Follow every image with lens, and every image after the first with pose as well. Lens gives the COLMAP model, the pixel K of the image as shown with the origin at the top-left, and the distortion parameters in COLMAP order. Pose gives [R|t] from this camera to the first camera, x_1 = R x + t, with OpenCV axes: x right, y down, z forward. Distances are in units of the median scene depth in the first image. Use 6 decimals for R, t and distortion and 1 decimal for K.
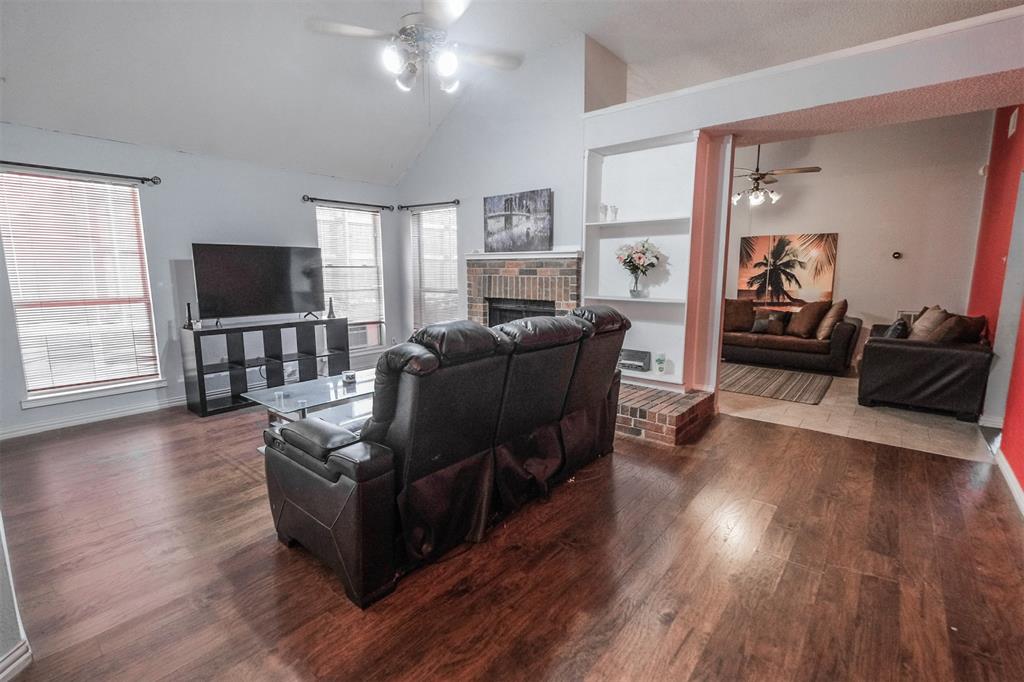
lens RADIAL K [[446.7, 0, 514.6], [0, 446.7, 337.6], [0, 0, 1]] dist [-0.004006, -0.000536]
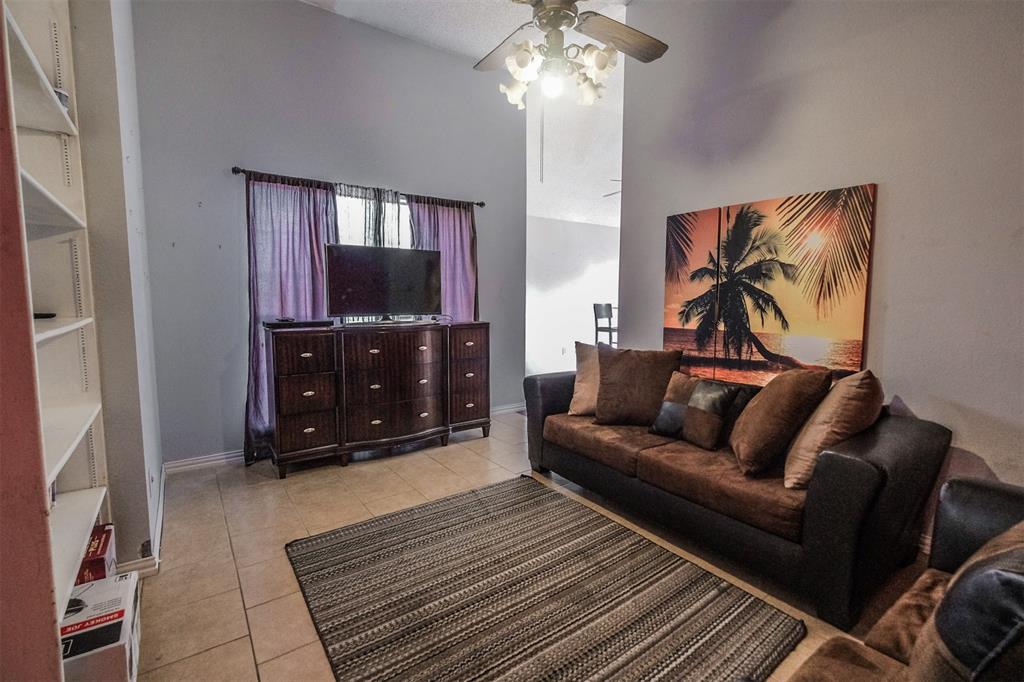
lens RADIAL K [[446.7, 0, 510.7], [0, 446.7, 342.2], [0, 0, 1]] dist [-0.004006, -0.000536]
pose [[0.972490, 0.034521, -0.230373, 0.483947], [-0.045554, 0.998047, -0.042743, -0.068796], [0.228448, 0.052062, 0.972163, 0.540468]]
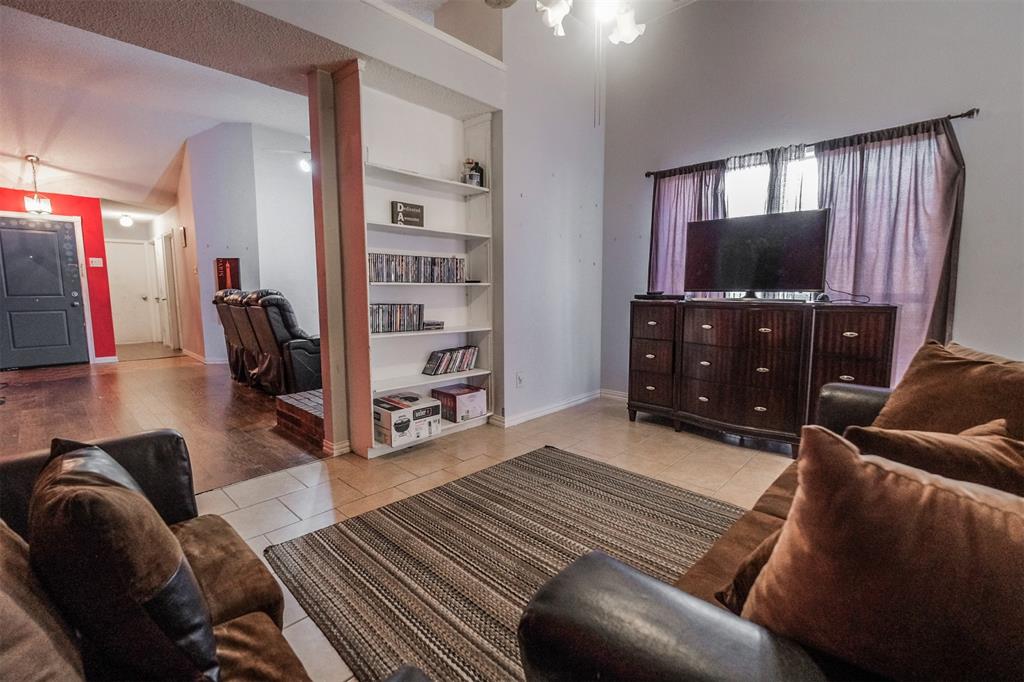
lens RADIAL K [[446.7, 0, 540.6], [0, 446.7, 330.2], [0, 0, 1]] dist [-0.004006, -0.000536]
pose [[-0.031829, 0.108234, -0.993616, 0.801728], [-0.145387, 0.983045, 0.111739, -0.108717], [0.988863, 0.148016, -0.015554, 0.932372]]
